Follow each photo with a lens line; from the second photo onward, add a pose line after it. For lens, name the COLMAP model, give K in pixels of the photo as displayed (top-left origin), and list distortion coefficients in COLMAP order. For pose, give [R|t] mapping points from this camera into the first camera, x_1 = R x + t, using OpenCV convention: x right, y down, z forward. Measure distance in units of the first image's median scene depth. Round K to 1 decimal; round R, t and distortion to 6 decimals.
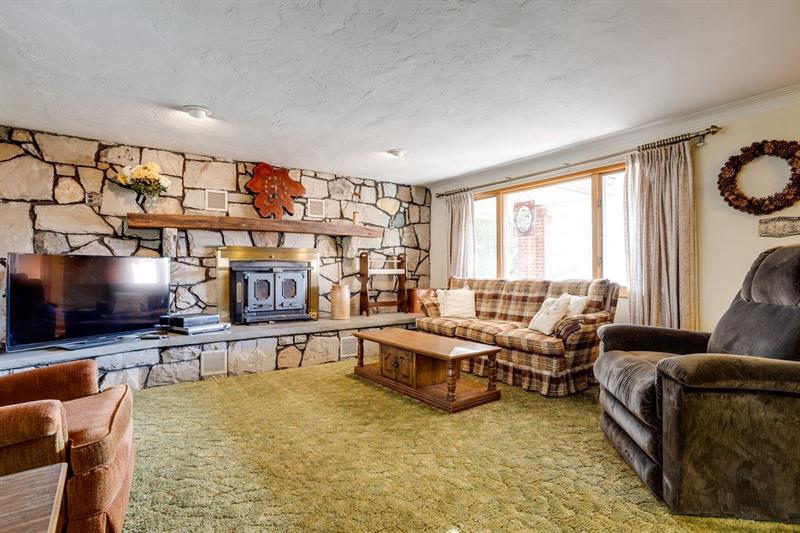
lens RADIAL K [[388.6, 0, 401.3], [0, 388.6, 269.0], [0, 0, 1]] dist [-0.037627, 0.015466]
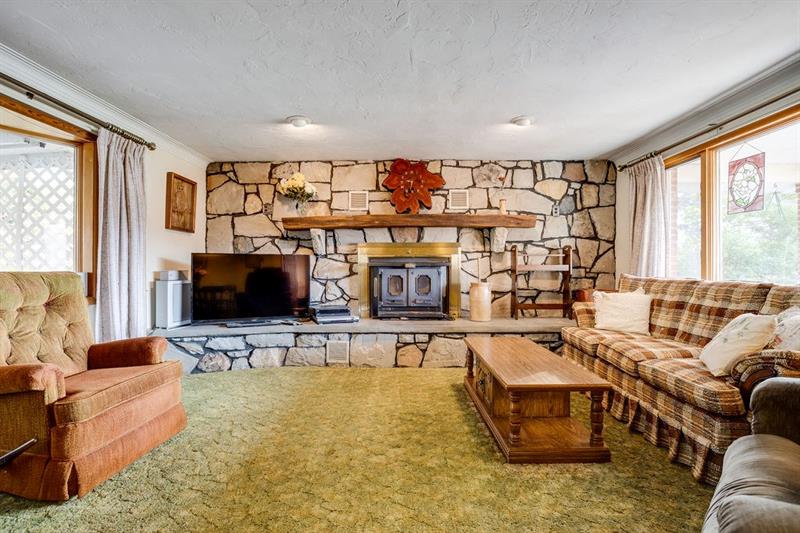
lens RADIAL K [[388.6, 0, 401.7], [0, 388.6, 266.9], [0, 0, 1]] dist [-0.037627, 0.015466]
pose [[0.814150, 0.002433, -0.580650, 0.278746], [-0.000134, 0.999992, 0.004002, 0.001644], [0.580655, -0.003181, 0.814143, 0.215326]]
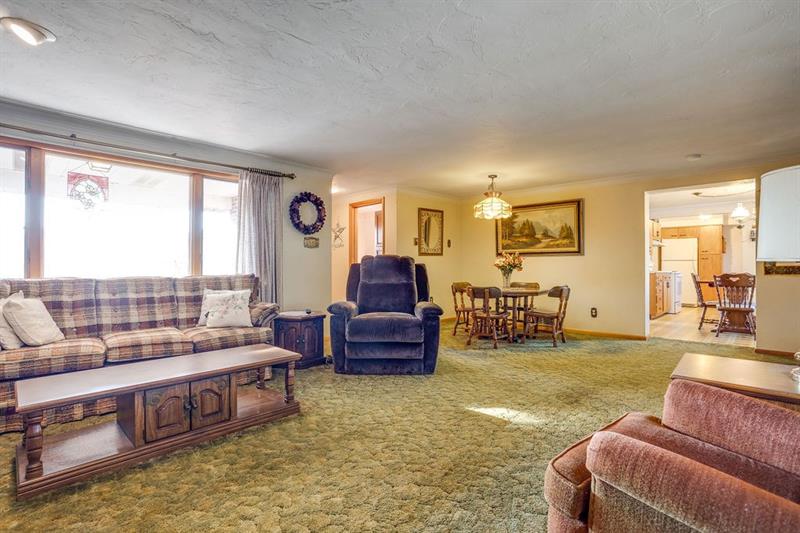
lens RADIAL K [[388.6, 0, 394.7], [0, 388.6, 265.5], [0, 0, 1]] dist [-0.037627, 0.015466]
pose [[-0.159534, 0.005038, 0.987180, -0.636843], [-0.005251, 0.999968, -0.005952, 0.004039], [-0.987179, -0.006134, -0.159502, 0.667815]]
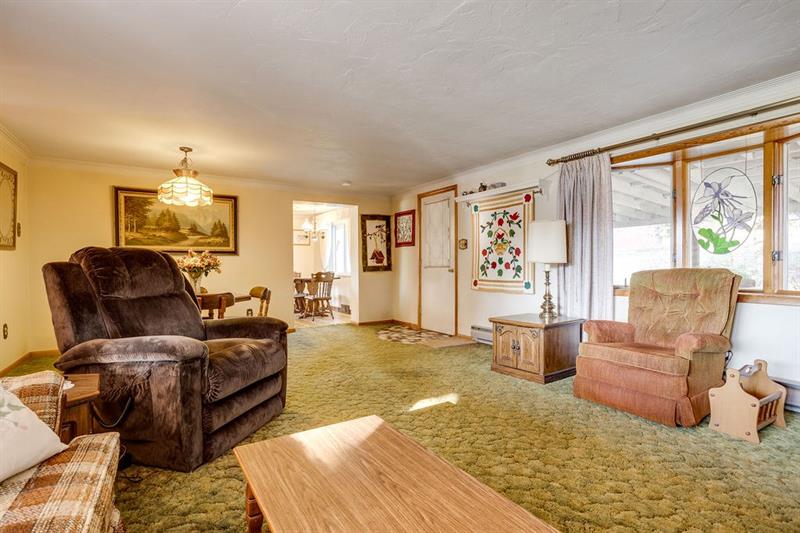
lens RADIAL K [[388.6, 0, 427.4], [0, 388.6, 267.0], [0, 0, 1]] dist [-0.037627, 0.015466]
pose [[-0.998403, 0.012067, 0.055190, 0.001971], [0.011977, 0.999926, -0.001947, 0.005327], [-0.055210, -0.001283, -0.998474, 1.138725]]
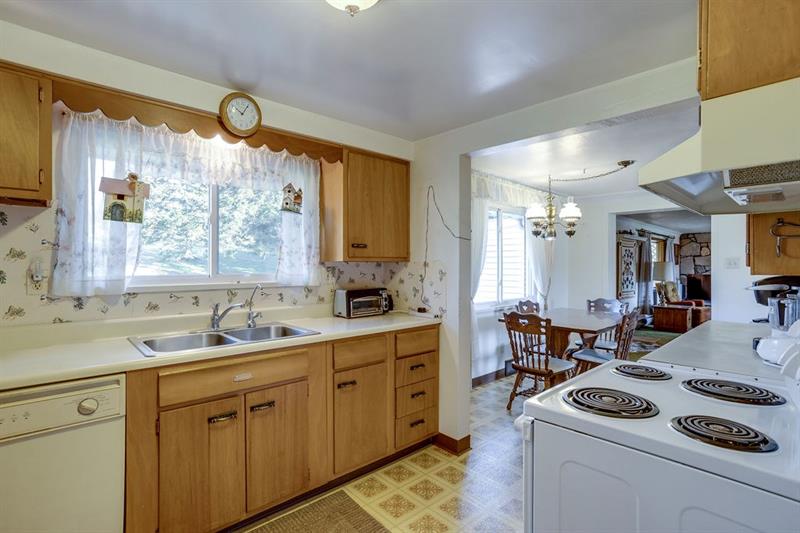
lens RADIAL K [[388.6, 0, 397.9], [0, 388.6, 268.5], [0, 0, 1]] dist [-0.037627, 0.015466]
pose [[0.097595, 0.004592, -0.995216, 1.743974], [0.001377, 0.999988, 0.004749, -0.085084], [0.995225, -0.001834, 0.097588, -1.572946]]
